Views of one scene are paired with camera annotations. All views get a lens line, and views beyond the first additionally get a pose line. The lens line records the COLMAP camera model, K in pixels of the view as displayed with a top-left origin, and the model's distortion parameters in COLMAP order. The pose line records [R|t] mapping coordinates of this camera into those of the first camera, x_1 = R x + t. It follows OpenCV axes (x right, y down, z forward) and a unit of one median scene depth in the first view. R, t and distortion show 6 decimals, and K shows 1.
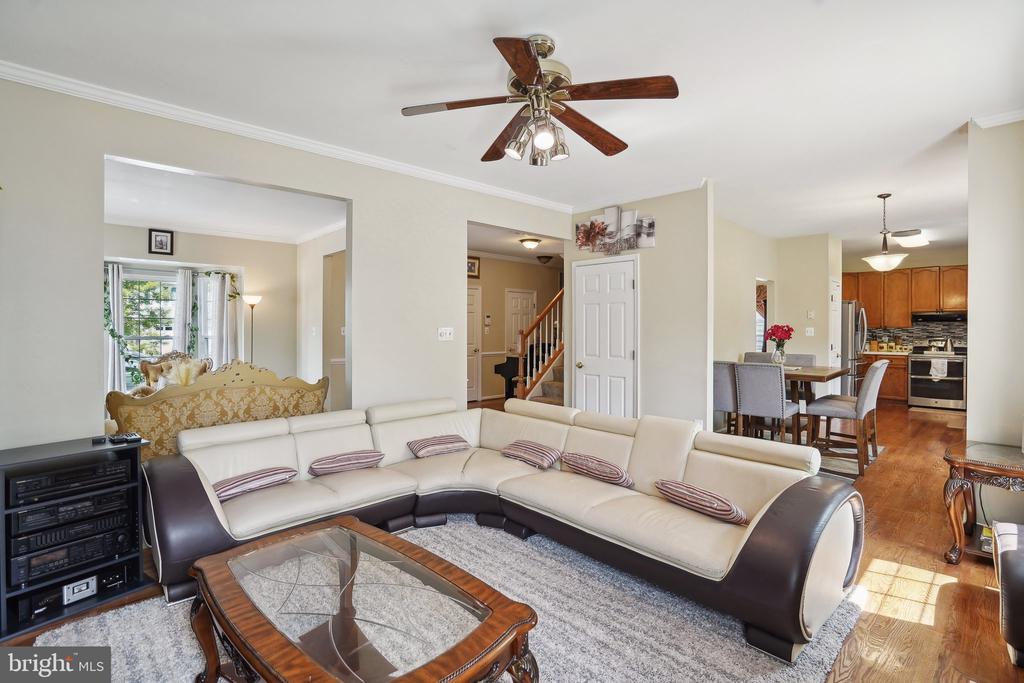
lens RADIAL K [[490.8, 0, 507.1], [0, 490.8, 332.0], [0, 0, 1]] dist [-0.024382, 0.002006]
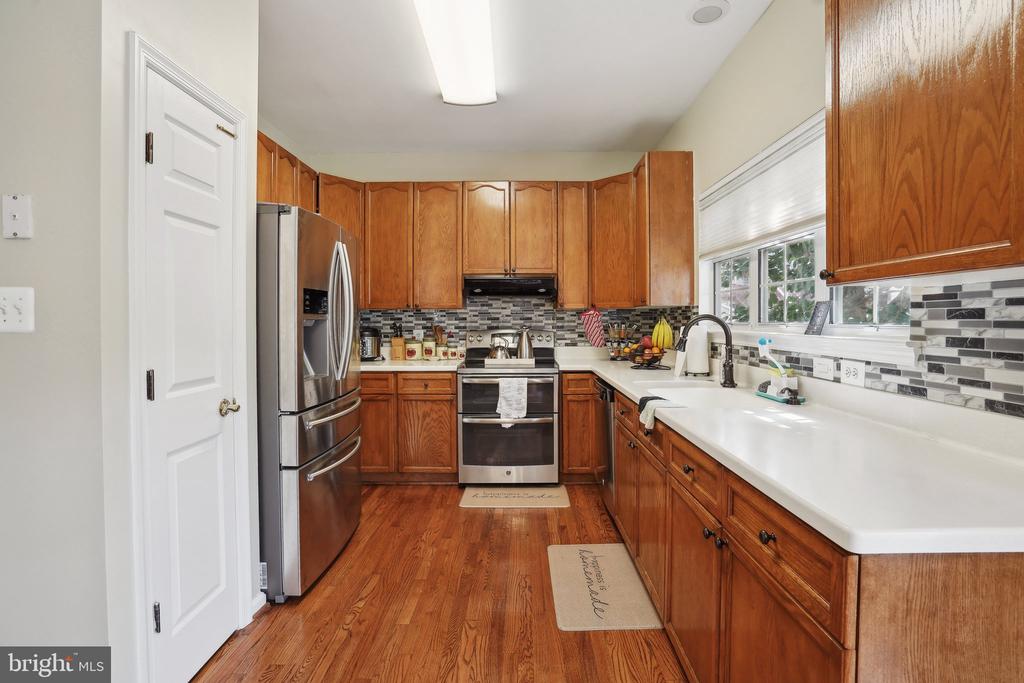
lens RADIAL K [[490.8, 0, 514.5], [0, 490.8, 331.6], [0, 0, 1]] dist [-0.024382, 0.002006]
pose [[0.699910, -0.016283, 0.714046, 0.550777], [0.007044, 0.999849, 0.015895, 0.006334], [-0.714197, -0.006095, 0.699919, 0.652800]]
